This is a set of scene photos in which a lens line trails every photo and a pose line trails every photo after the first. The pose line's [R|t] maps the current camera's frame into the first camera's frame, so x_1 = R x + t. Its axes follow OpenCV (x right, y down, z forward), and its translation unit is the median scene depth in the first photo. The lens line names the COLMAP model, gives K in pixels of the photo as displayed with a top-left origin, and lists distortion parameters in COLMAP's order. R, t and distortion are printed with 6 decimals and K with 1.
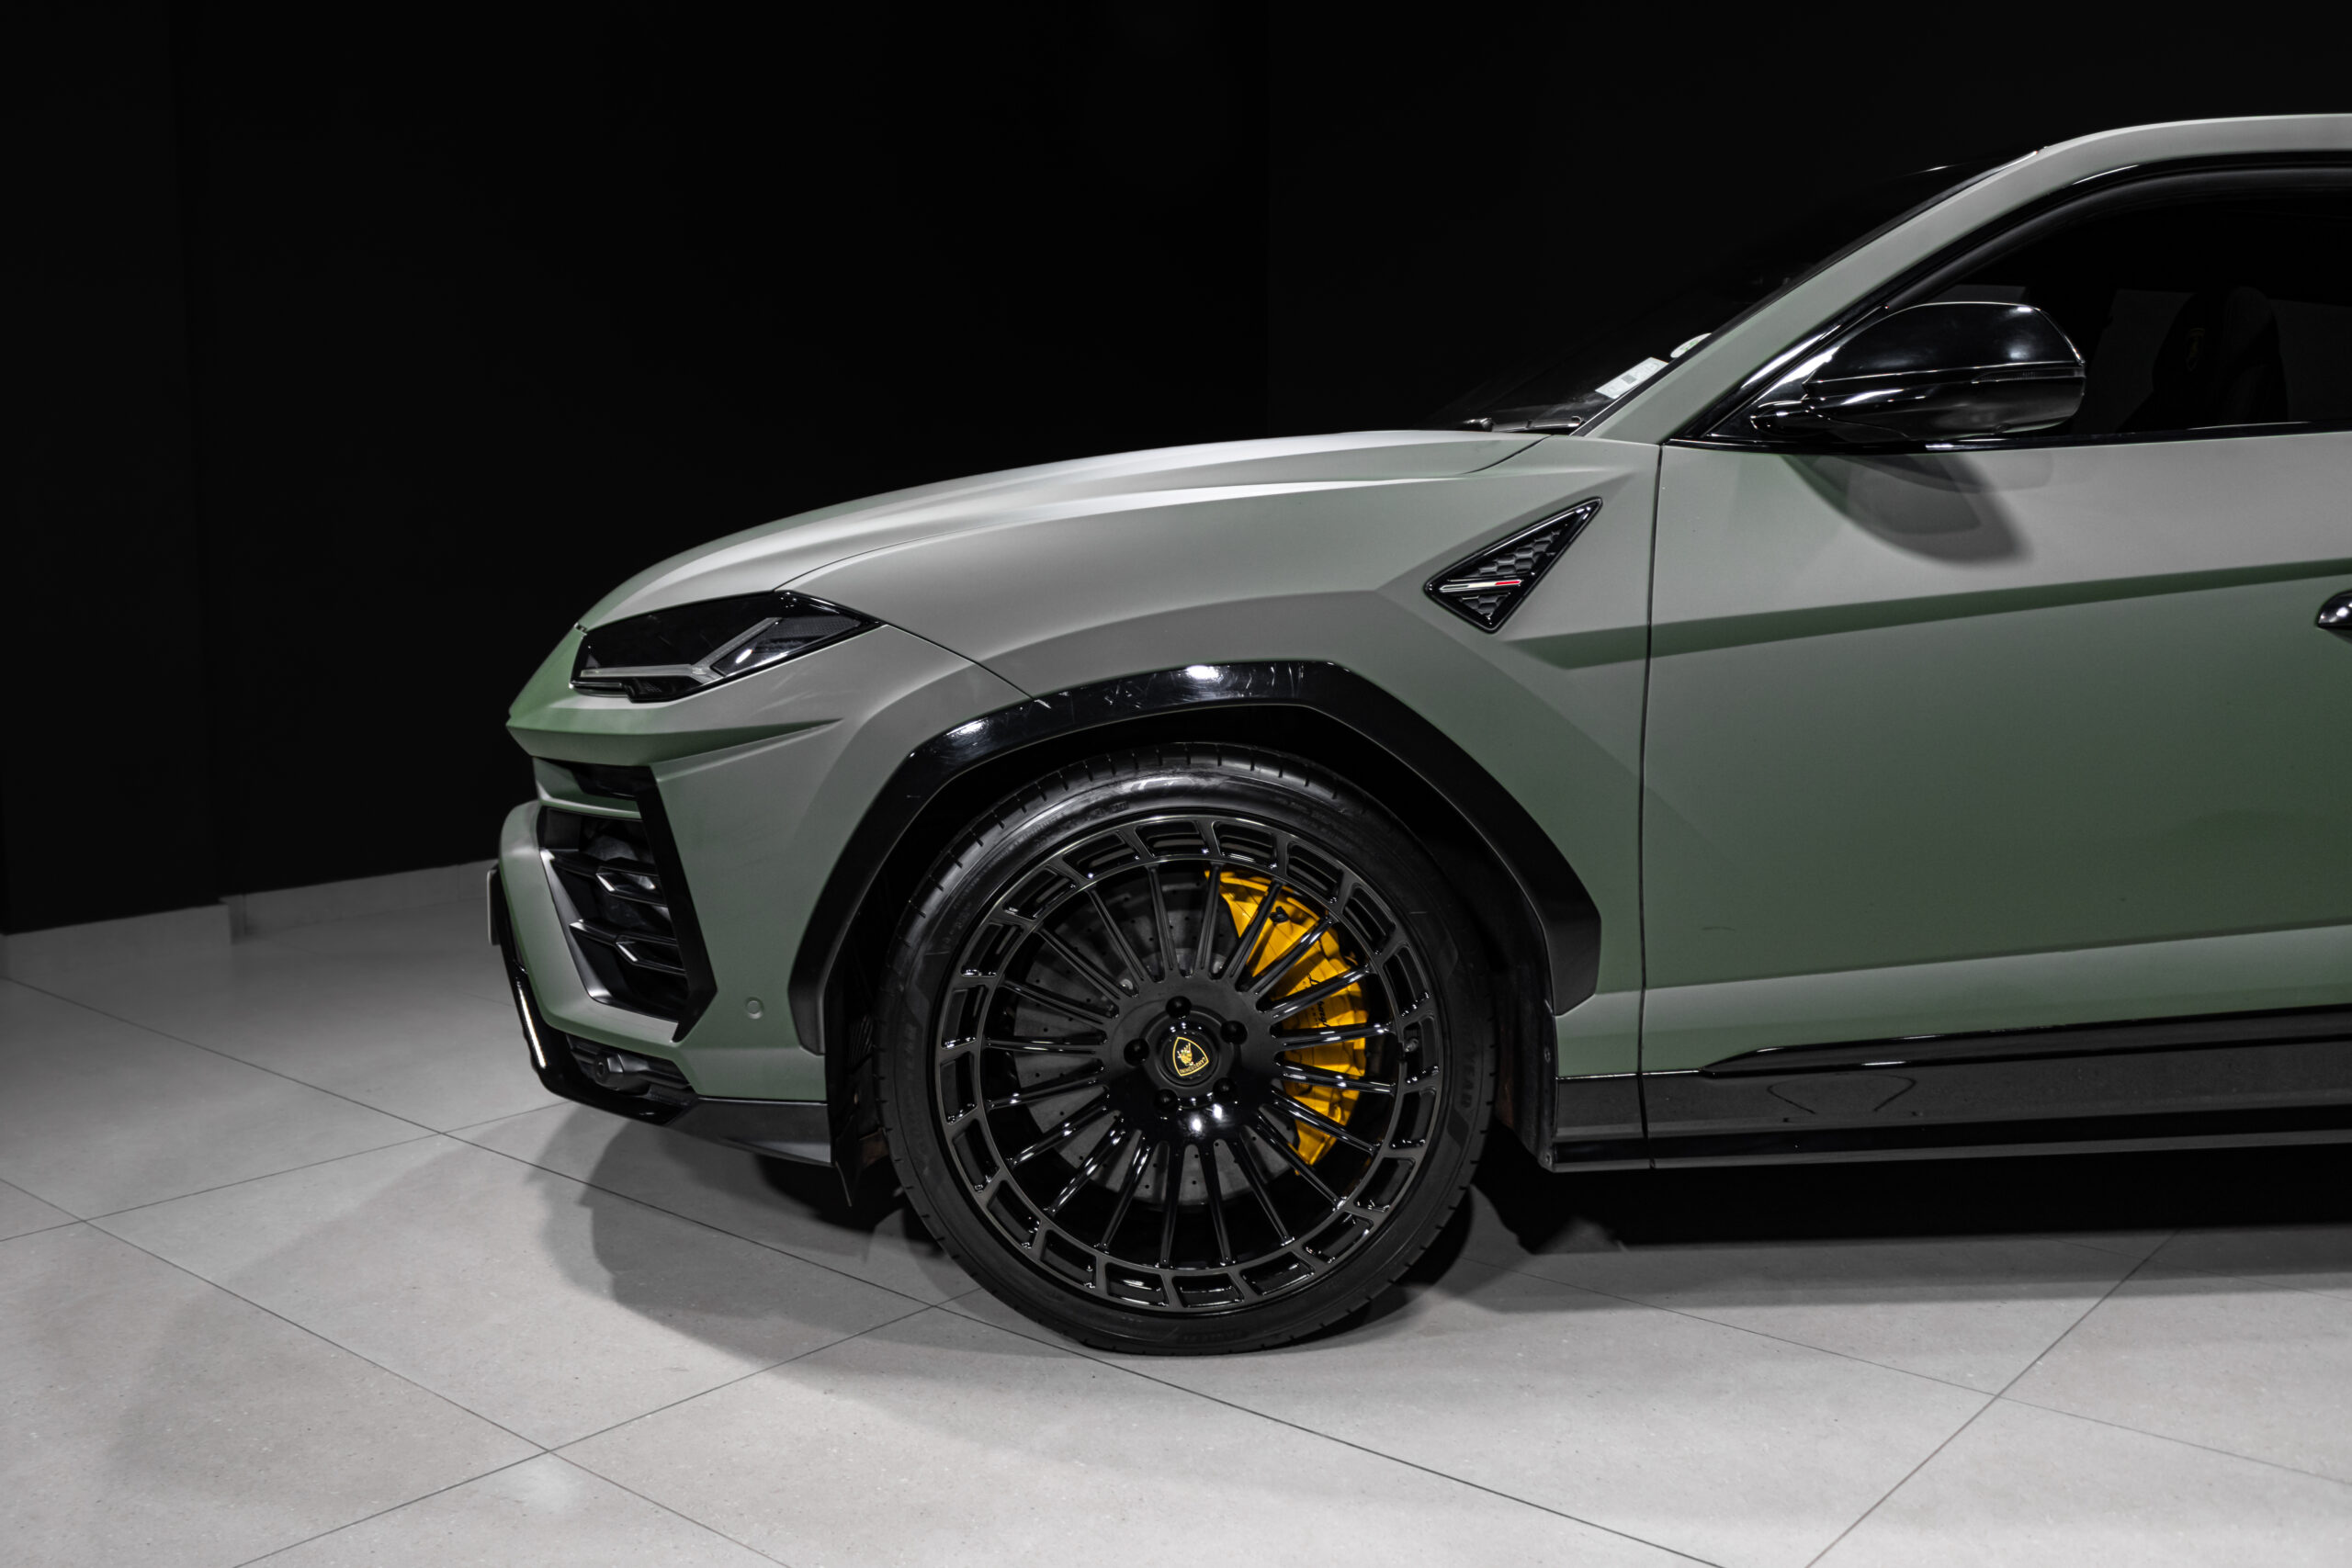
lens RADIAL K [[2184.6, 0, 1176.0], [0, 2184.6, 784.0], [0, 0, 1]] dist [-0.043922, 0.024741]
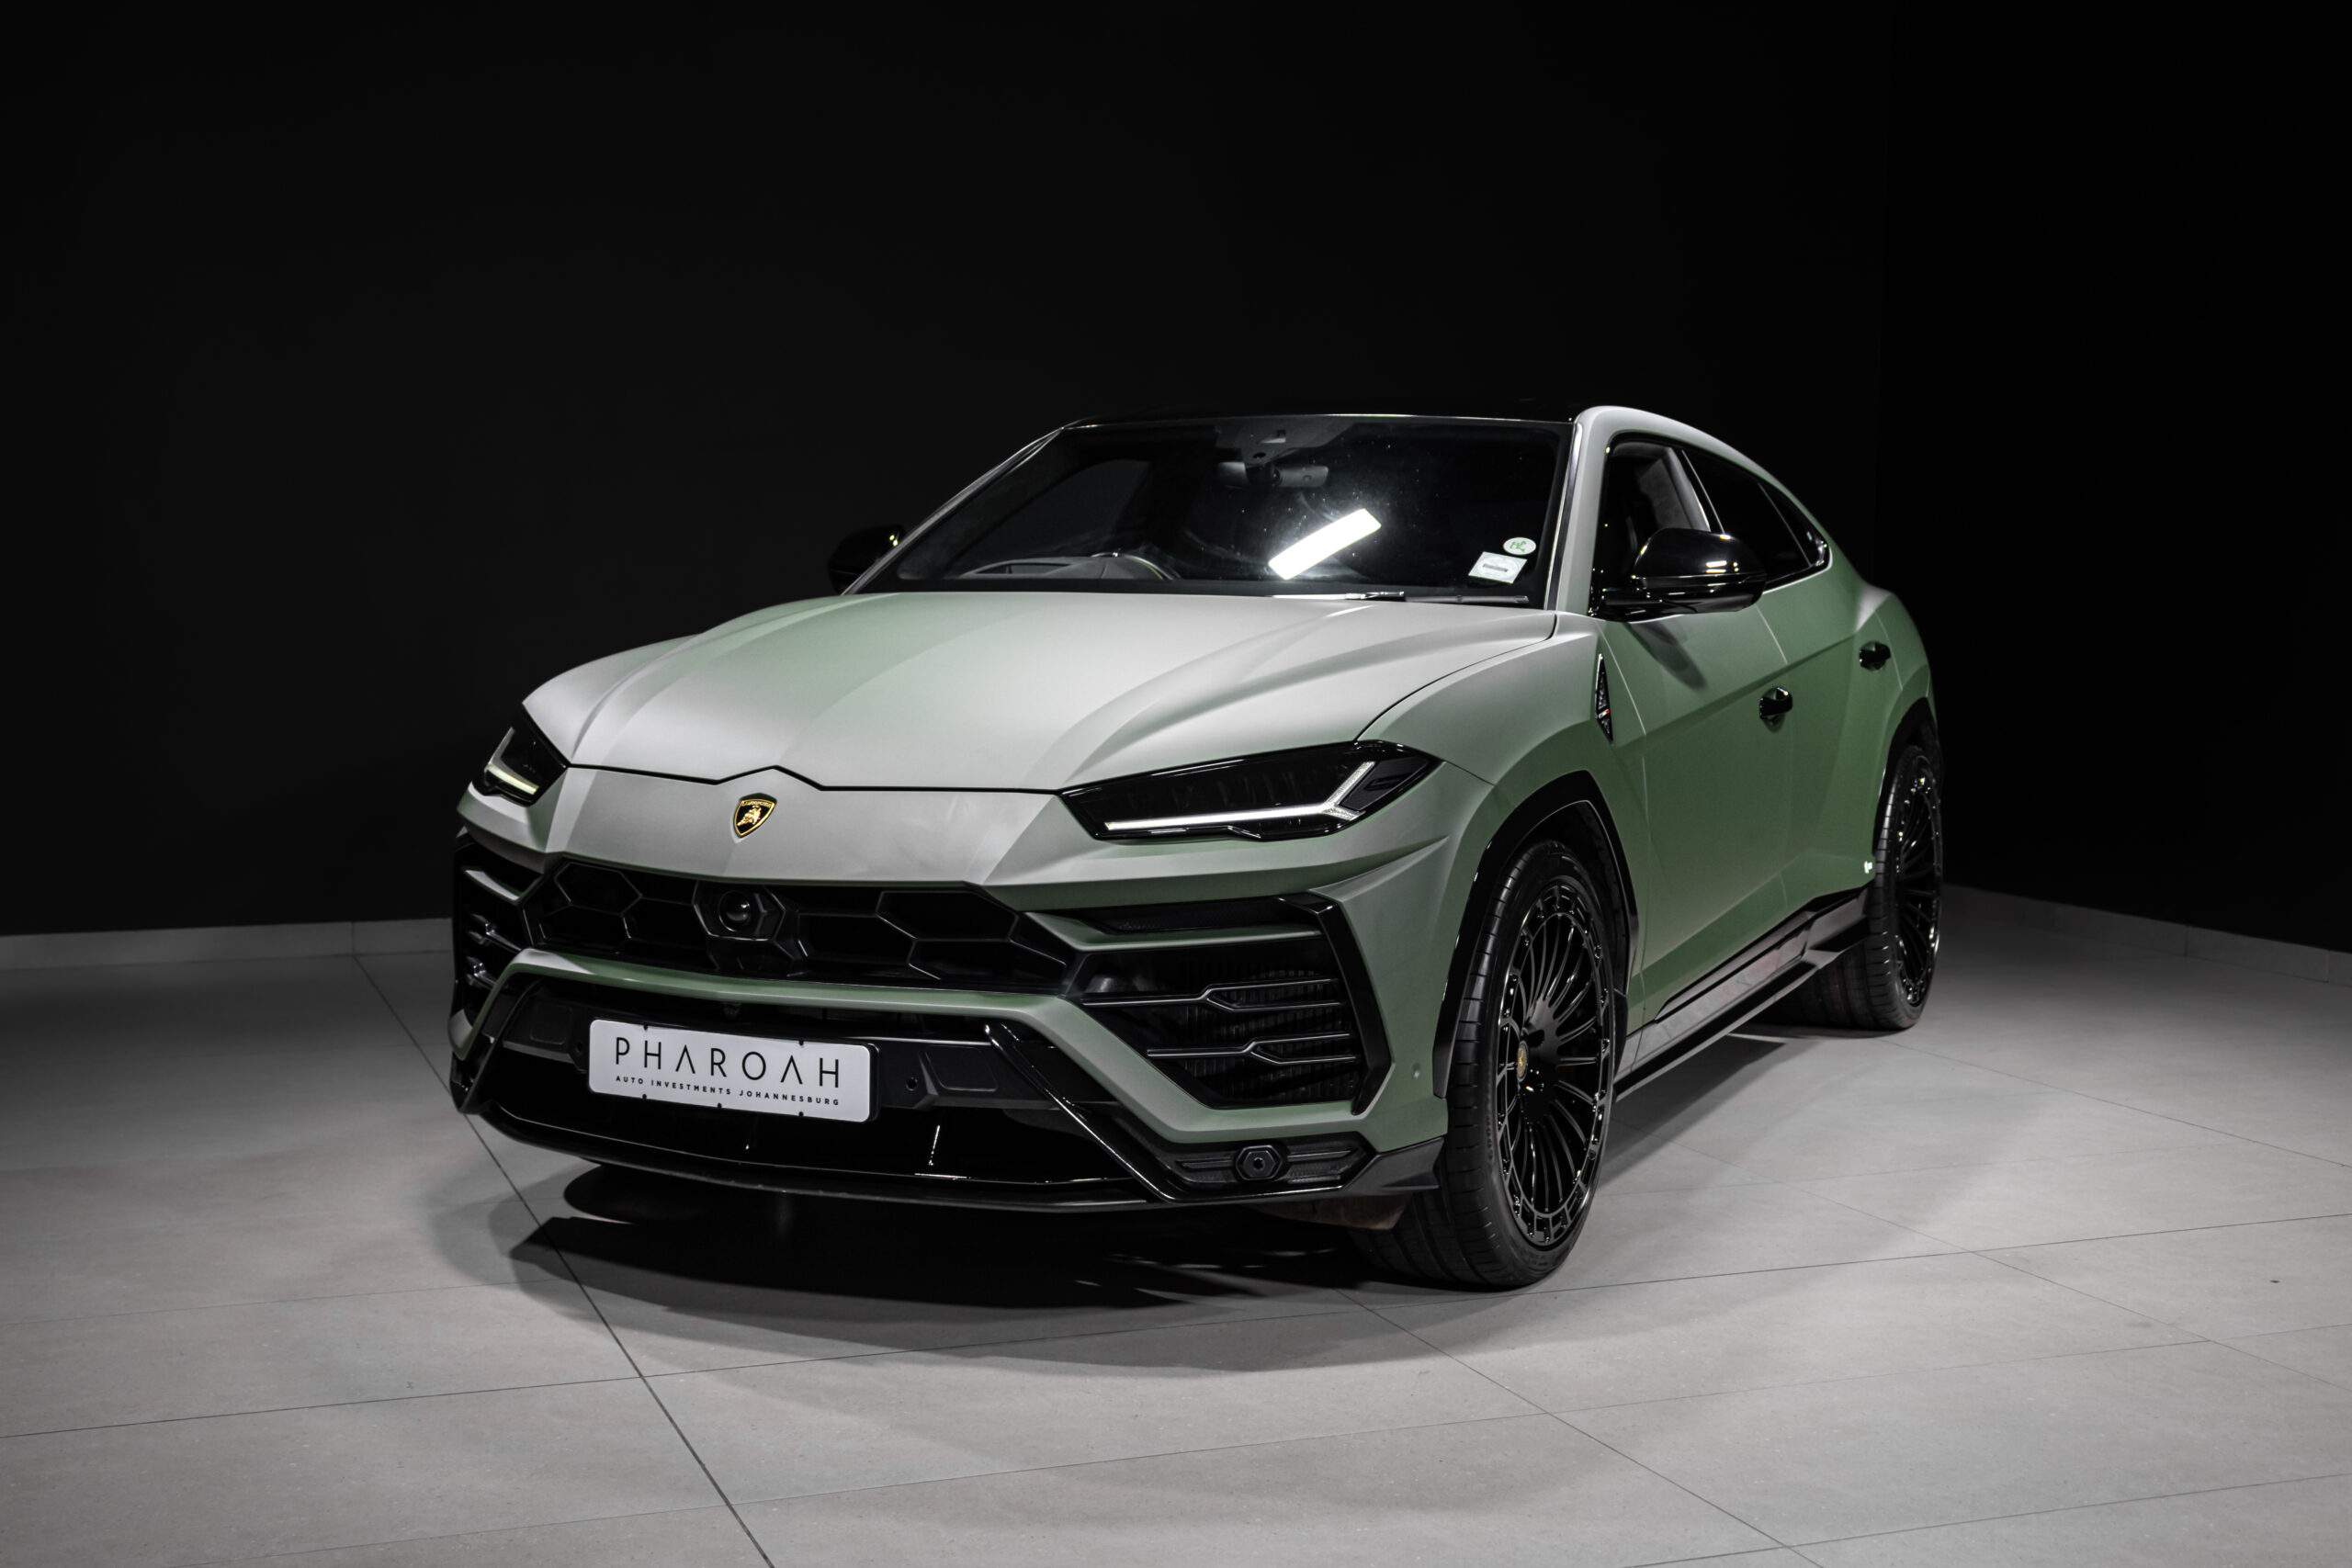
lens RADIAL K [[2806.5, 0, 1162.5], [0, 2806.5, 770.0], [0, 0, 1]] dist [-0.003022, 0.033563]
pose [[0.480436, -0.058134, 0.875101, -1.660528], [0.104872, 0.994449, 0.008487, -0.098540], [-0.870737, 0.087696, 0.483866, 0.324654]]
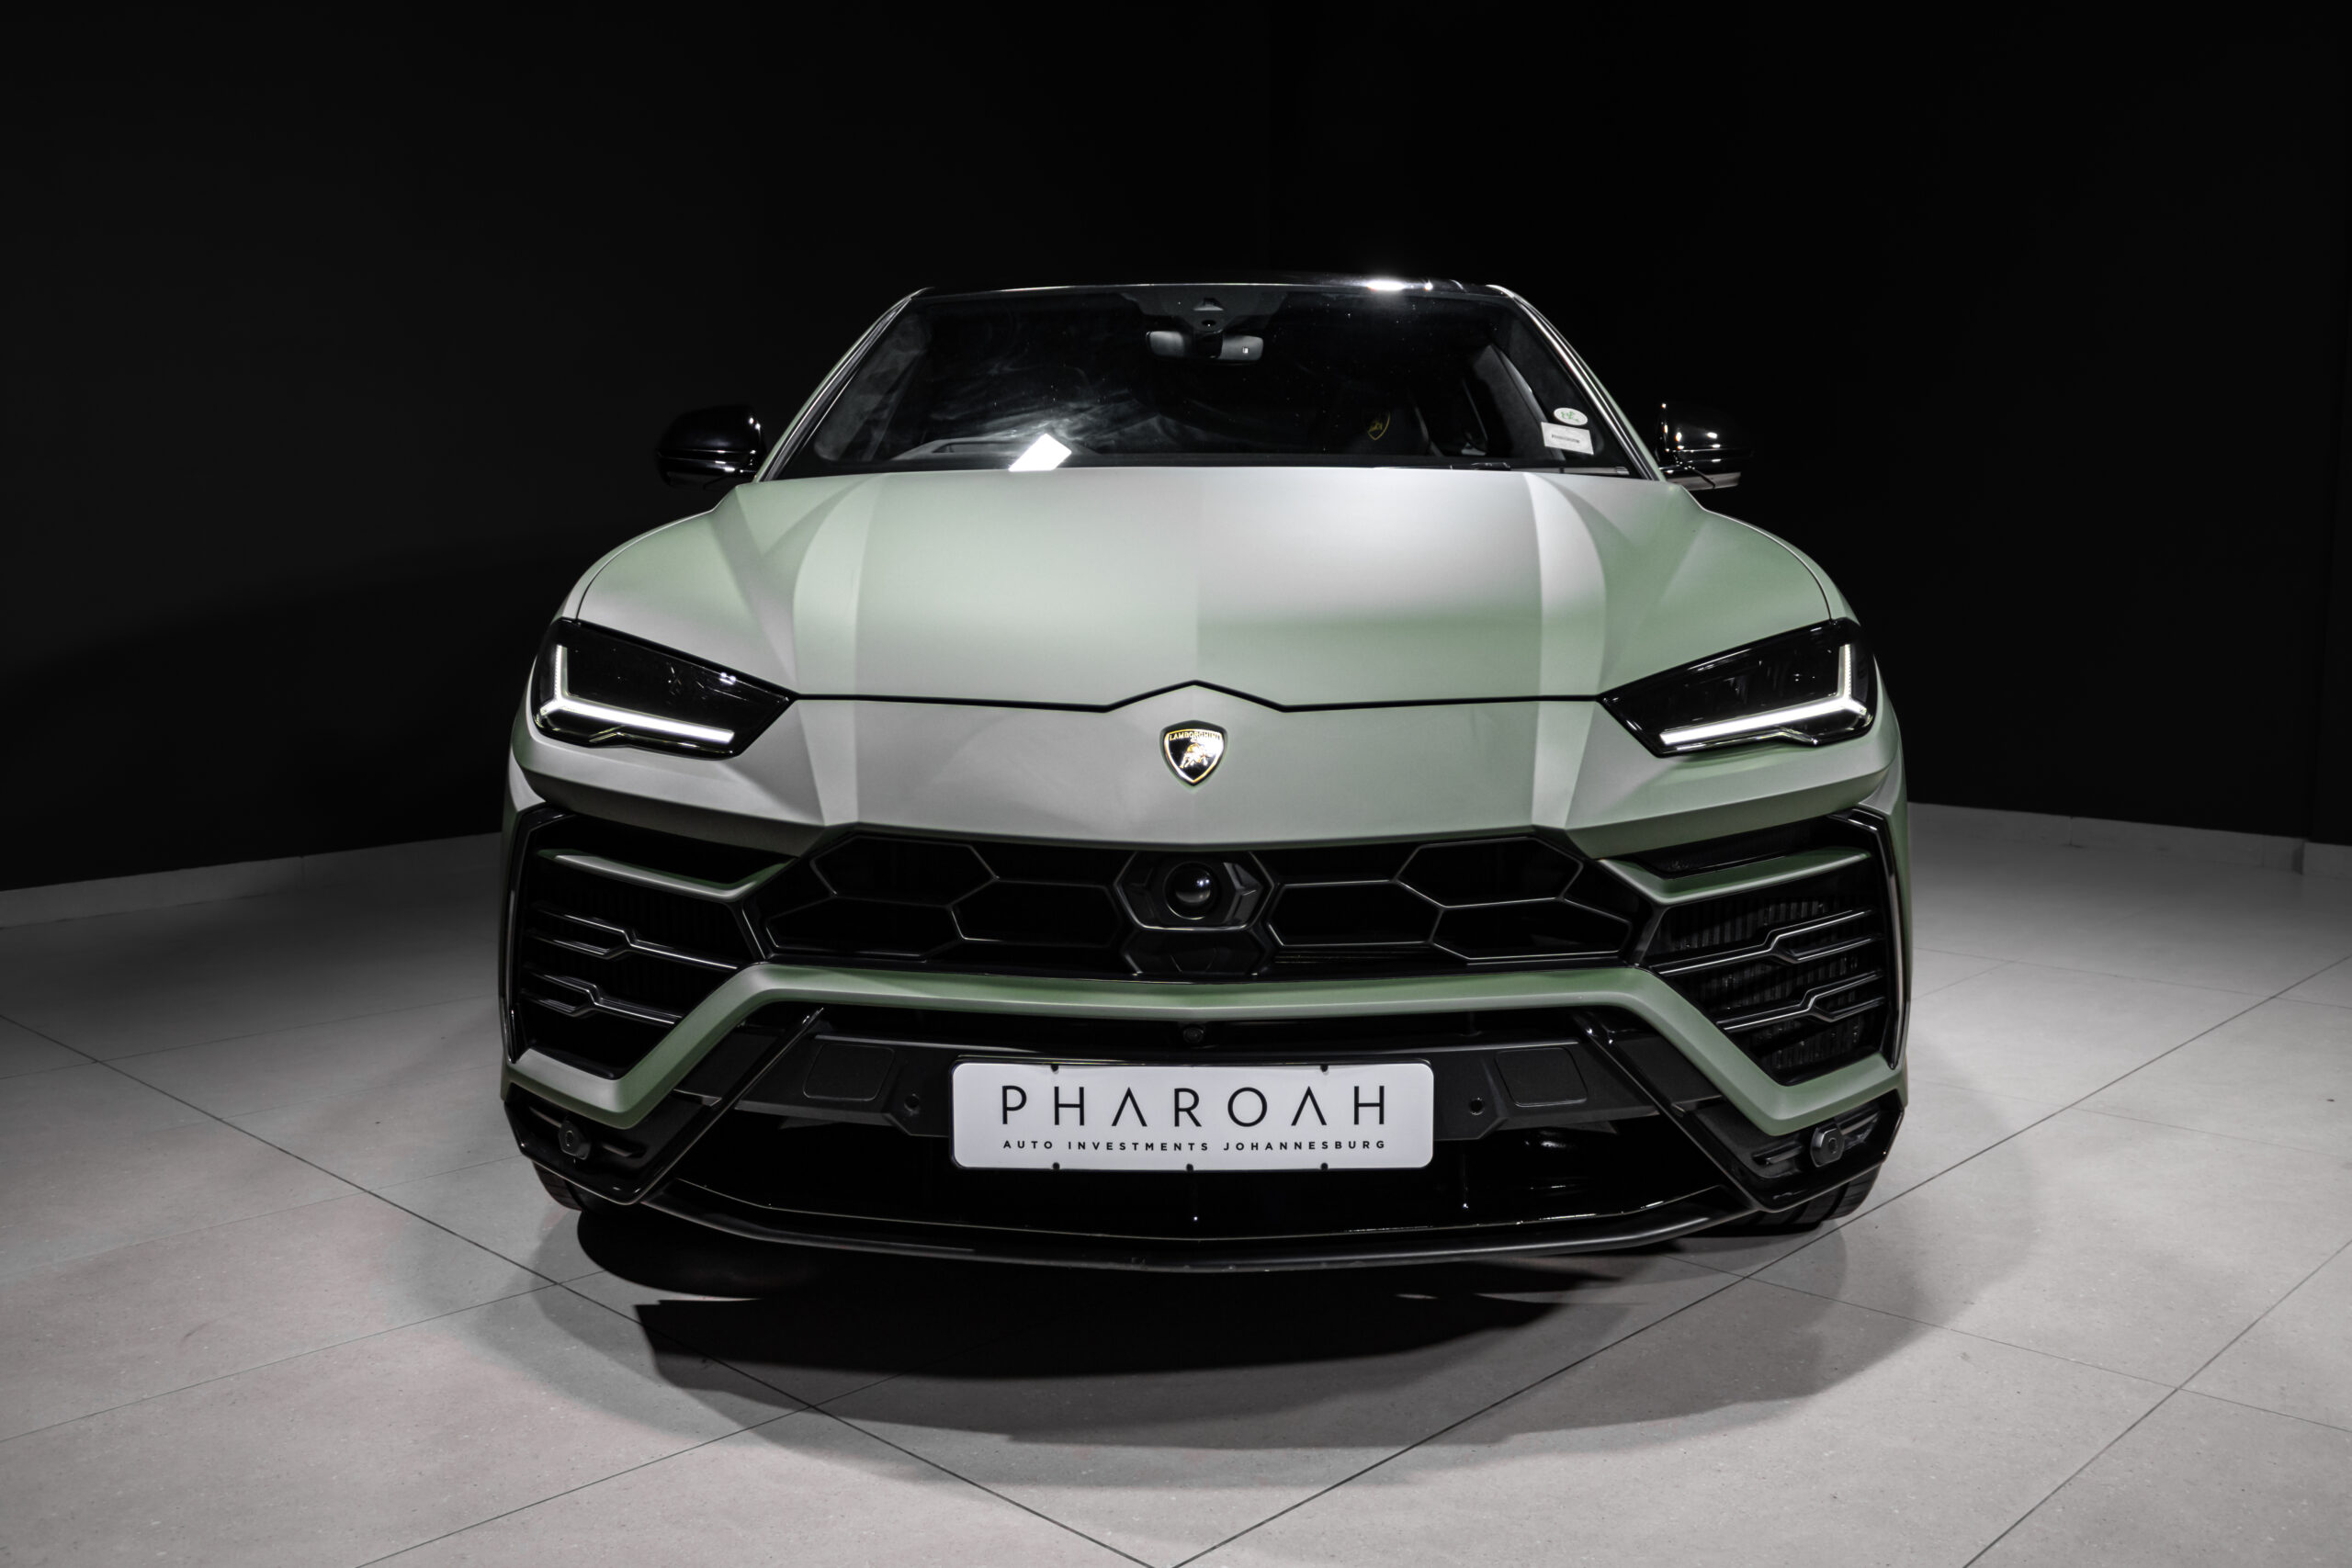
lens RADIAL K [[2153.2, 0, 1176.0], [0, 2153.2, 784.0], [0, 0, 1]] dist [-0.074391, 0.005371]
pose [[0.065928, -0.122819, 0.990237, -1.229138], [0.135999, 0.984241, 0.113021, -0.170420], [-0.988513, 0.127220, 0.081593, 1.247554]]
